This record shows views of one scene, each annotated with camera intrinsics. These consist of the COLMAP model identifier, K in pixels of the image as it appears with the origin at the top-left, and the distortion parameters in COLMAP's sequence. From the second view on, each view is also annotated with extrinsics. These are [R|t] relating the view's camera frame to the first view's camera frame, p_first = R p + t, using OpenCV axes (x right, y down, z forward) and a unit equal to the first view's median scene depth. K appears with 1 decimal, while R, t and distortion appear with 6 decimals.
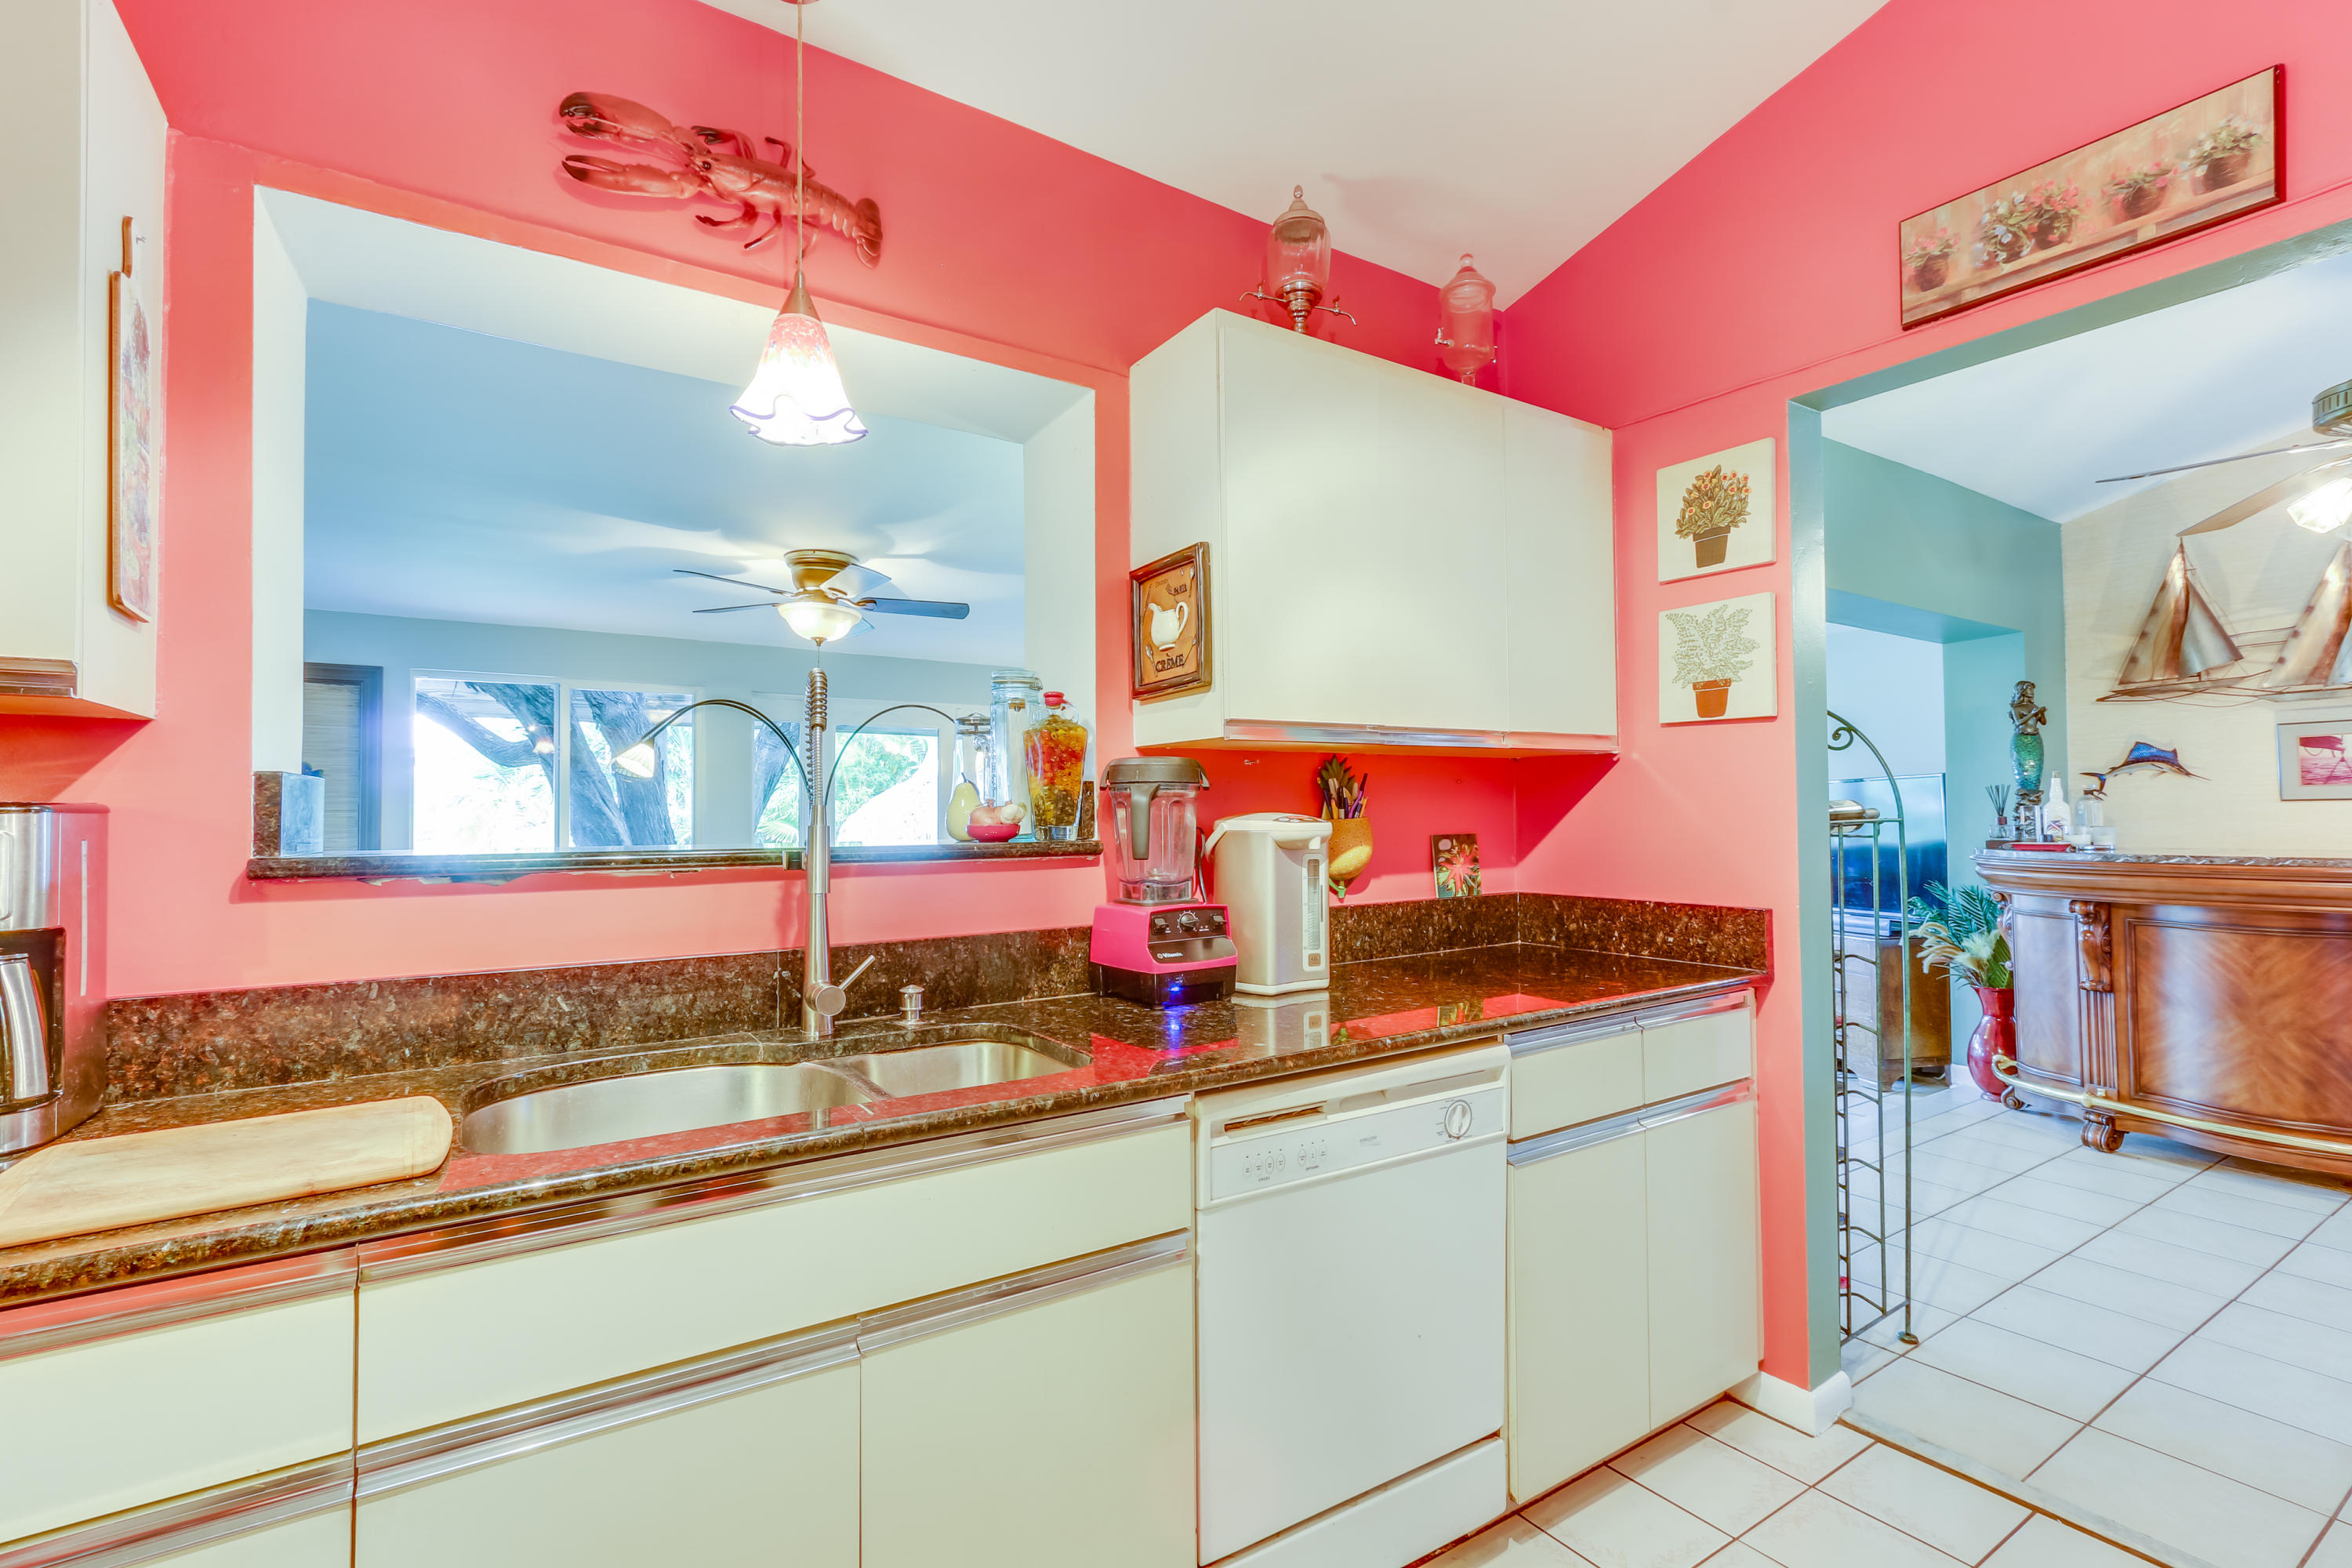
lens RADIAL K [[1066.5, 0, 1181.4], [0, 1066.5, 789.4], [0, 0, 1]] dist [-0.000202, 0.003211]
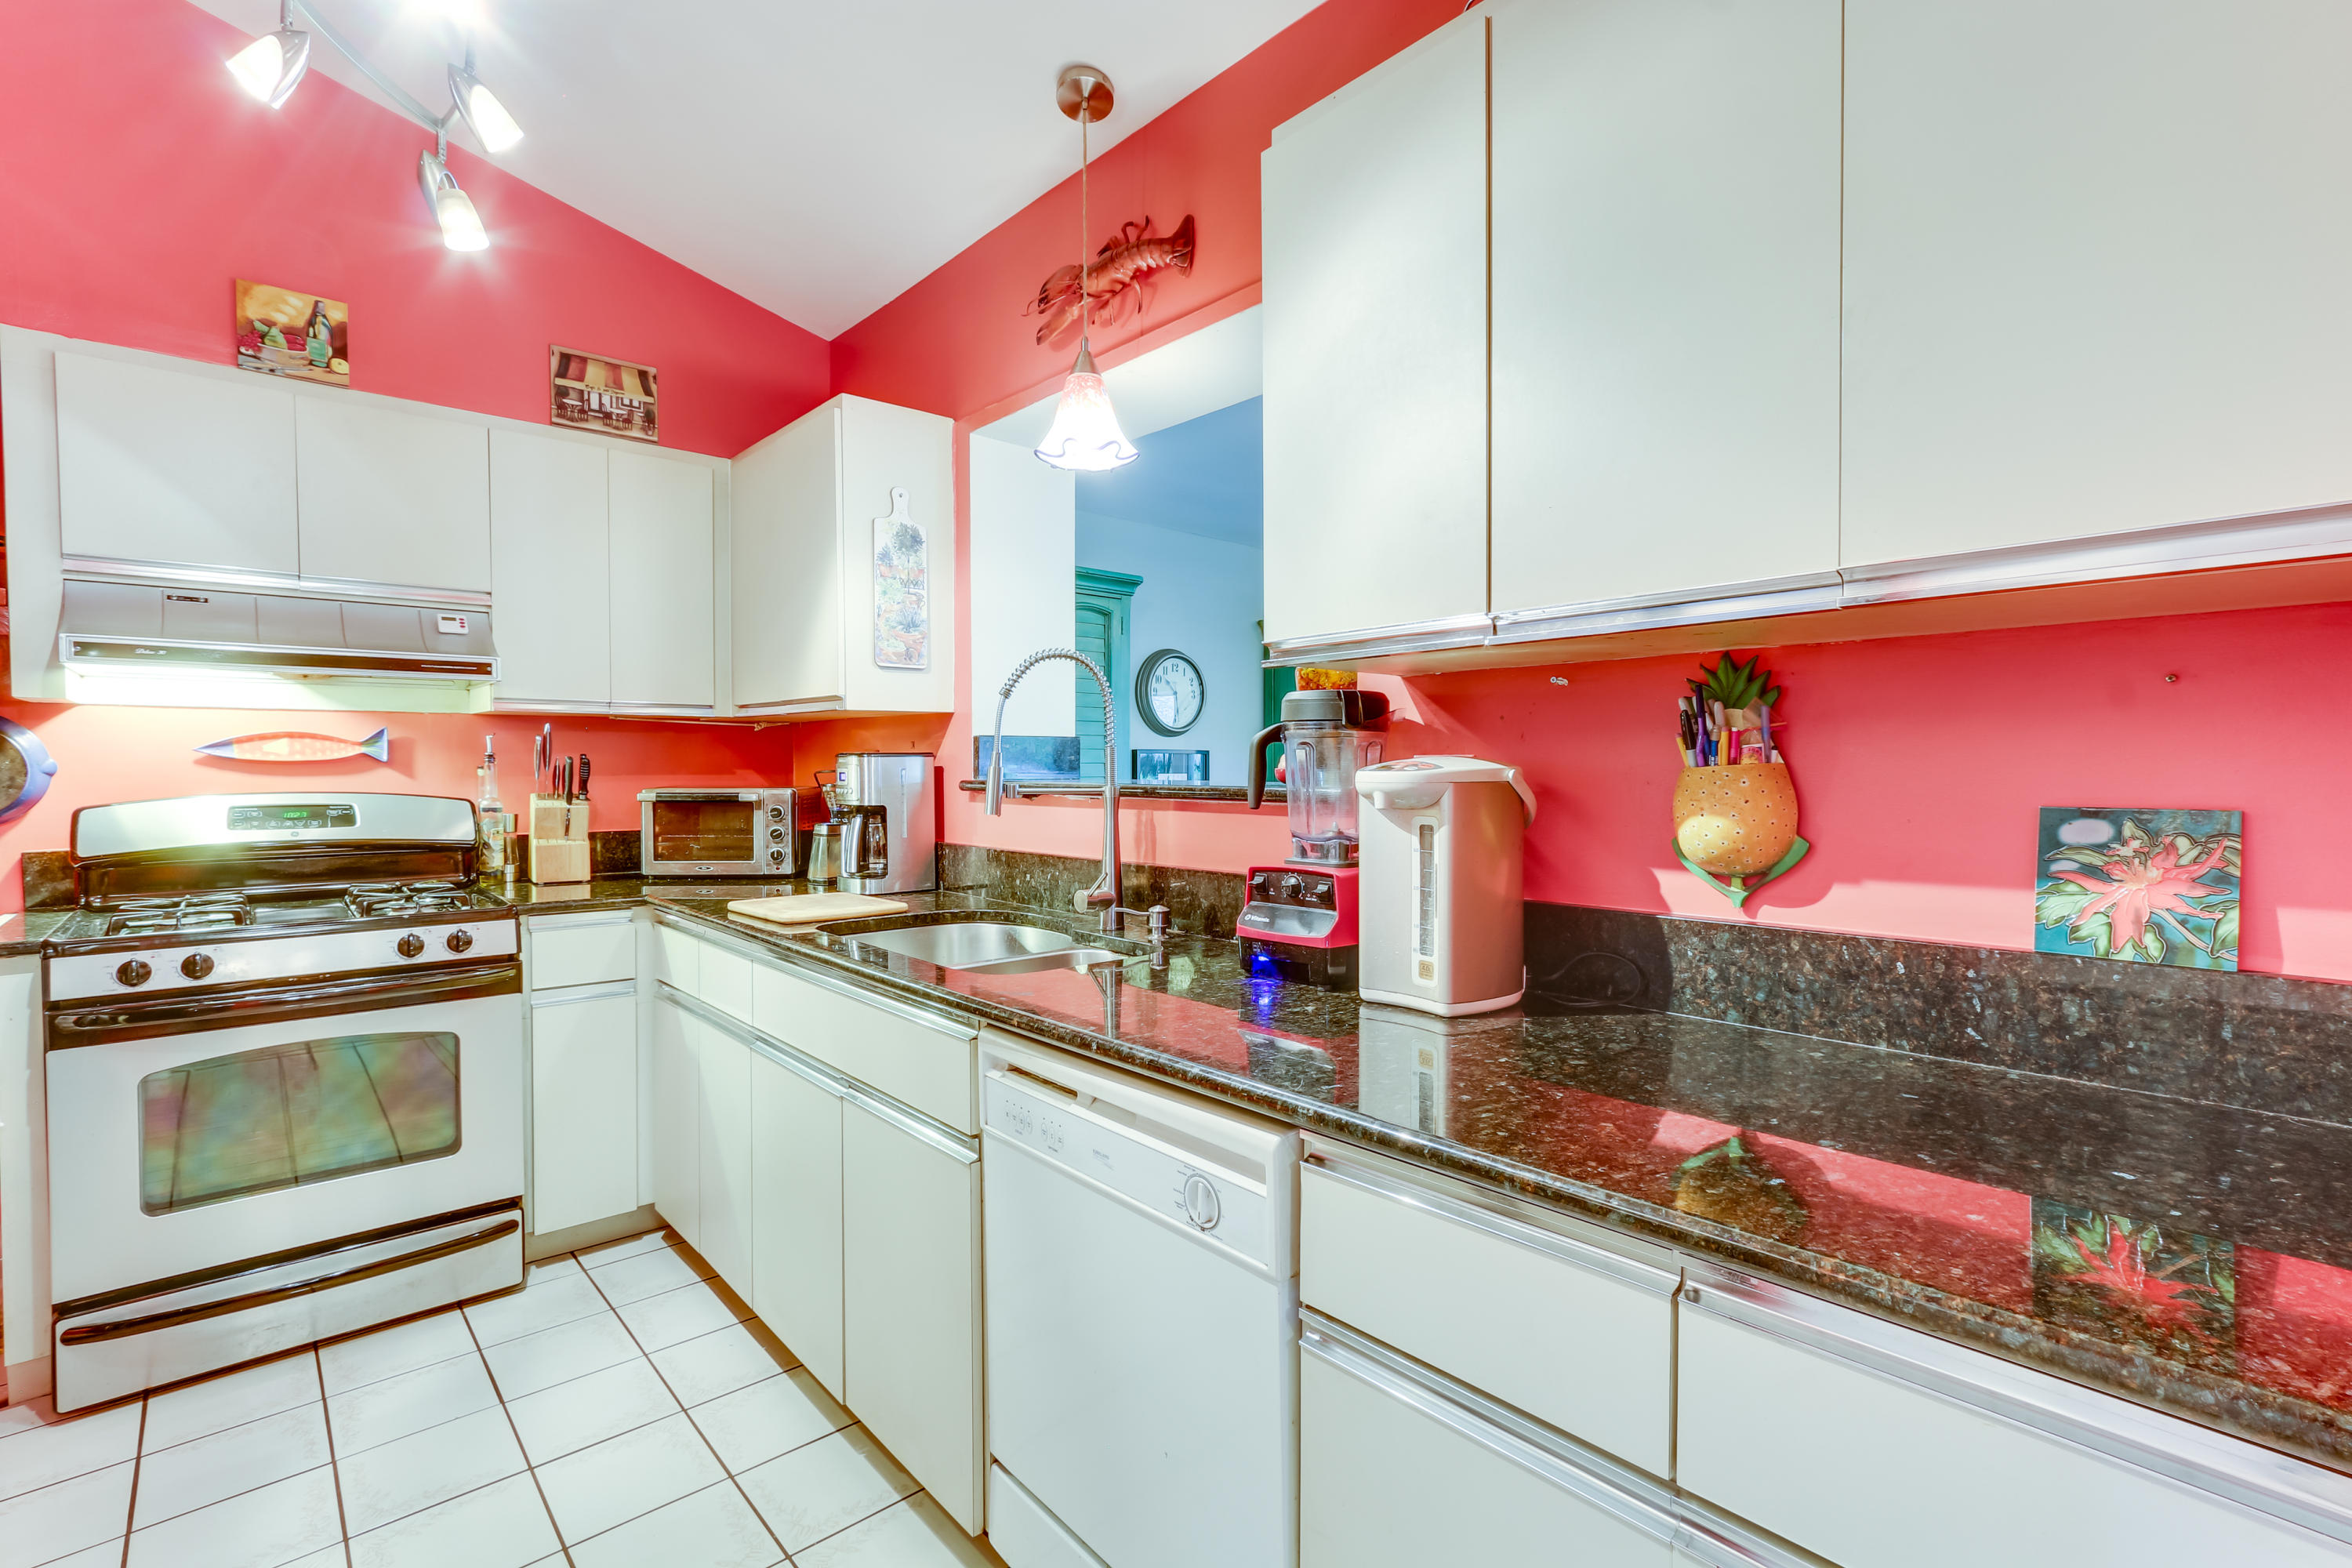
lens RADIAL K [[1066.5, 0, 1187.8], [0, 1066.5, 781.0], [0, 0, 1]] dist [-0.000202, 0.003211]
pose [[0.148090, 0.027134, -0.988602, 0.733325], [0.027331, 0.999129, 0.031517, 0.010352], [0.988596, -0.031687, 0.147219, 0.702967]]
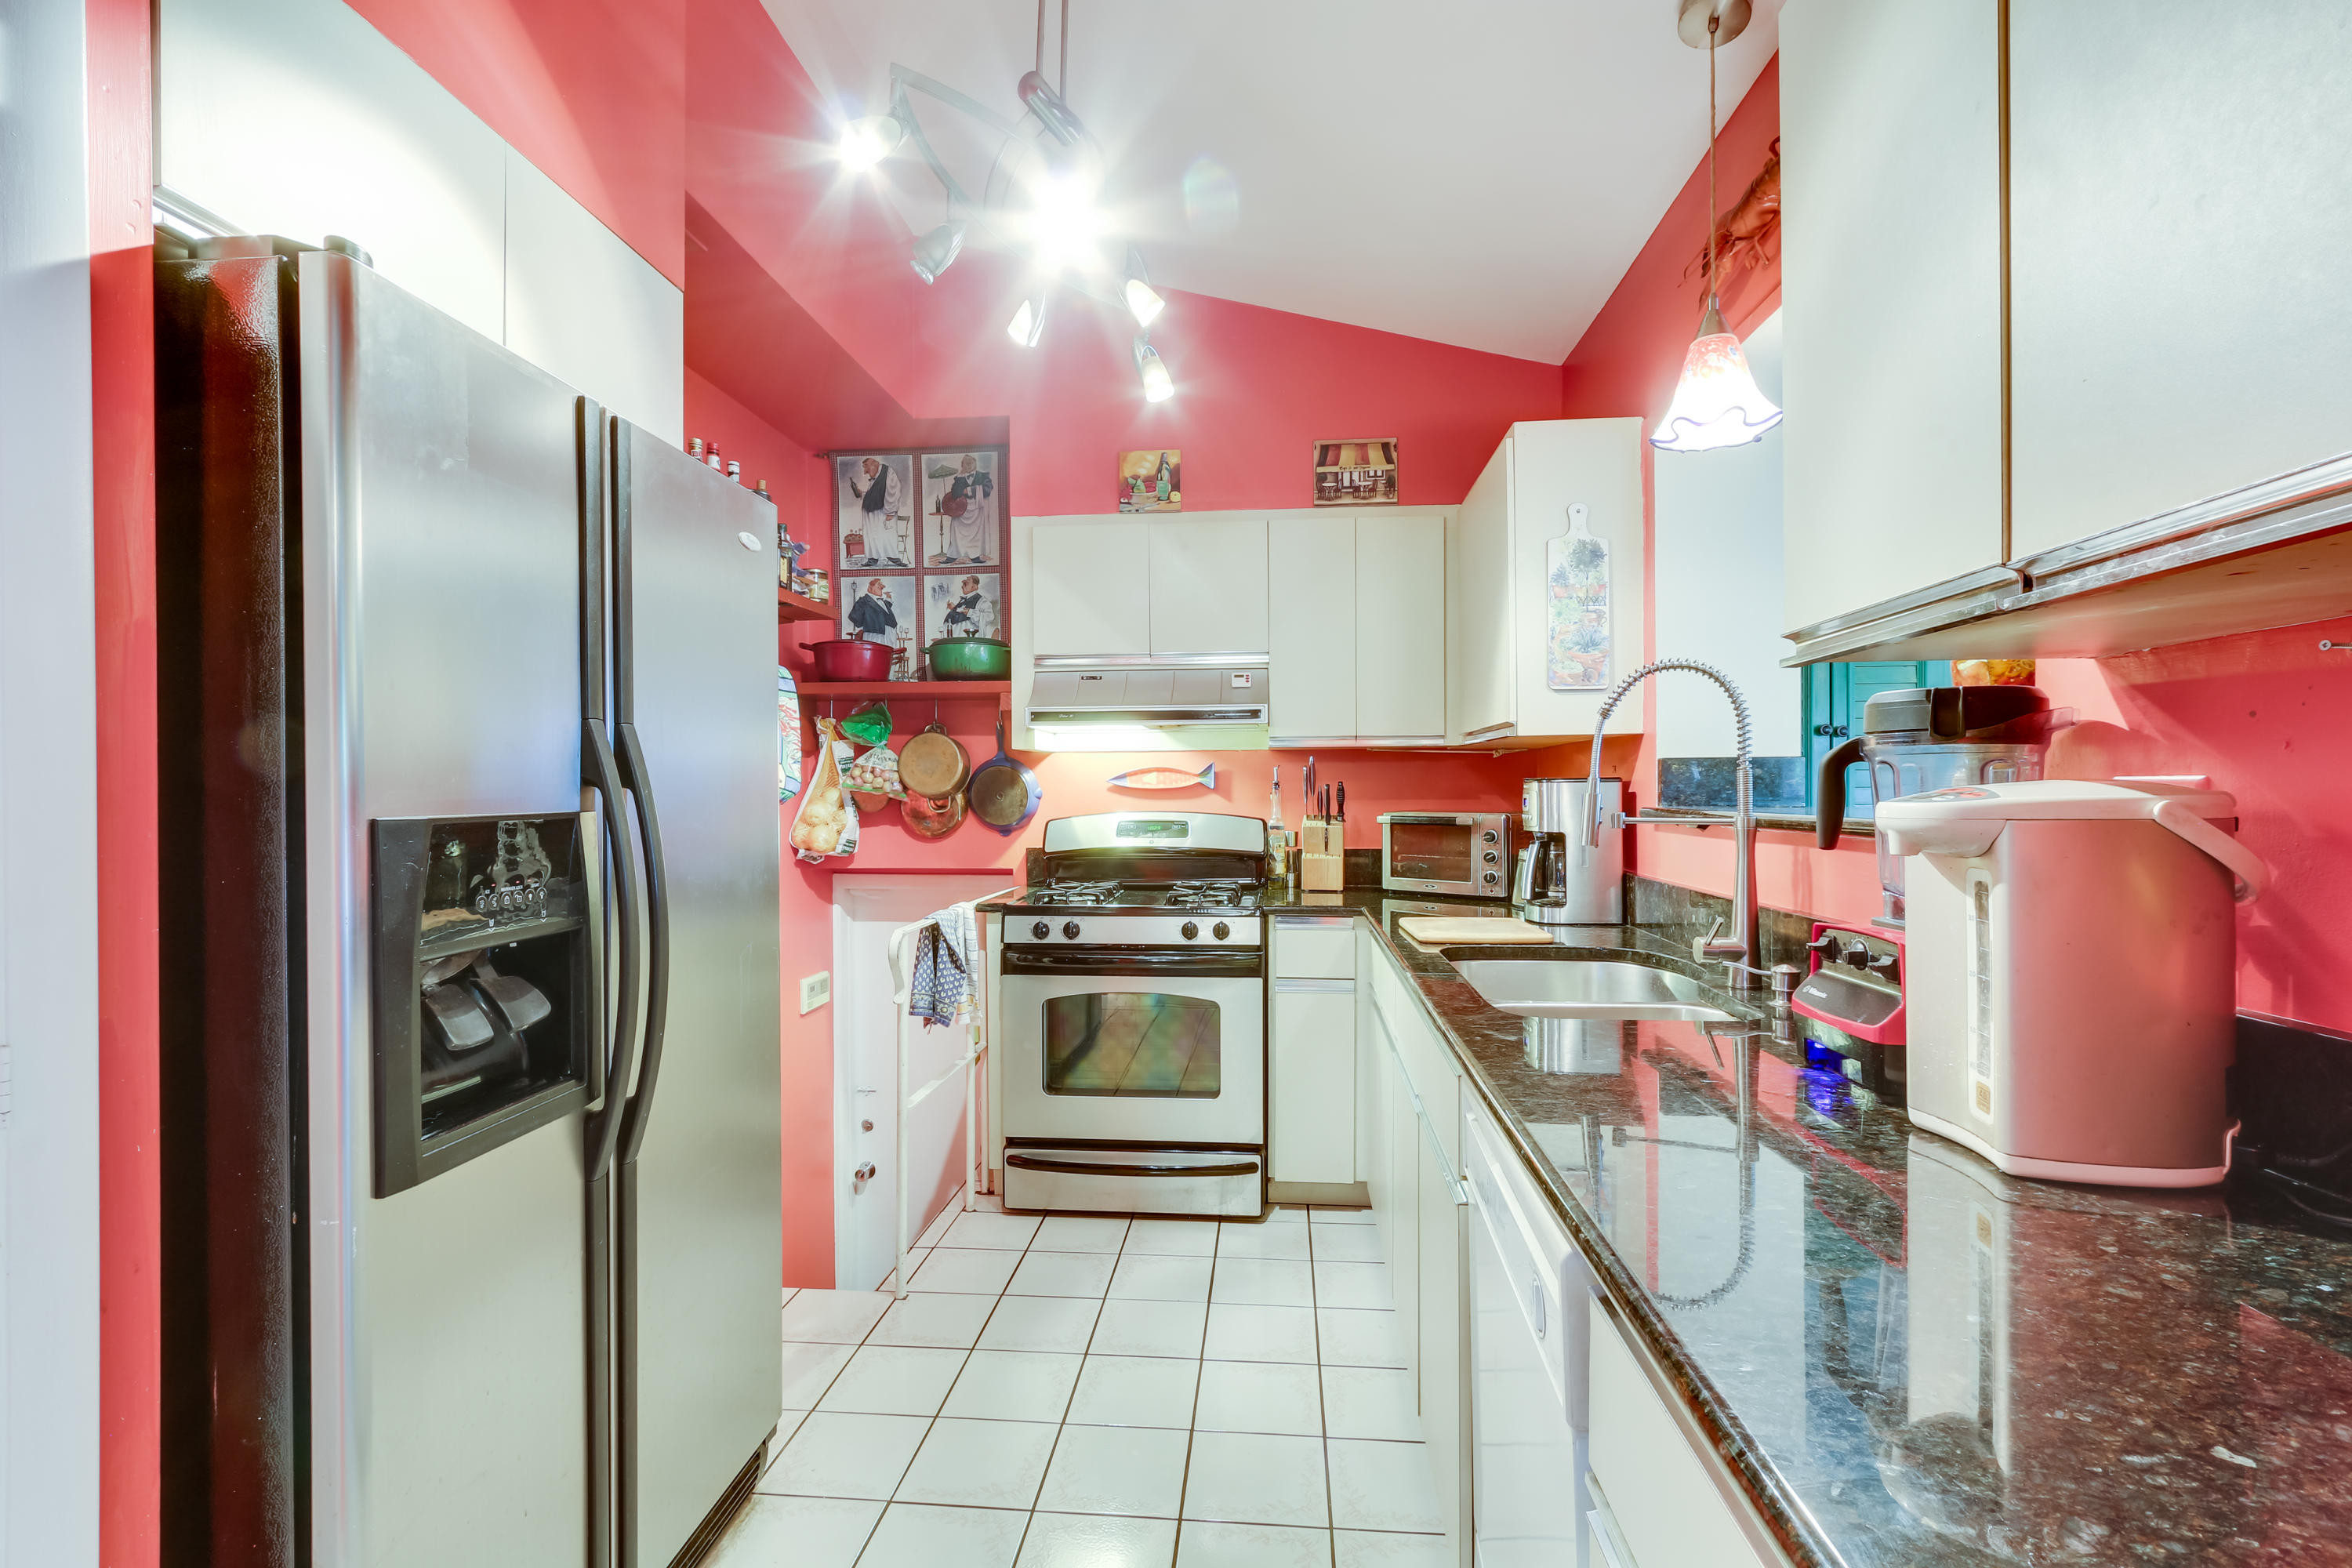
lens RADIAL K [[1066.5, 0, 1183.1], [0, 1066.5, 783.8], [0, 0, 1]] dist [-0.000202, 0.003211]
pose [[-0.619626, 0.009089, -0.784845, 0.660959], [0.033339, 0.999335, -0.014749, 0.016995], [0.784189, -0.035305, -0.619517, 0.955965]]
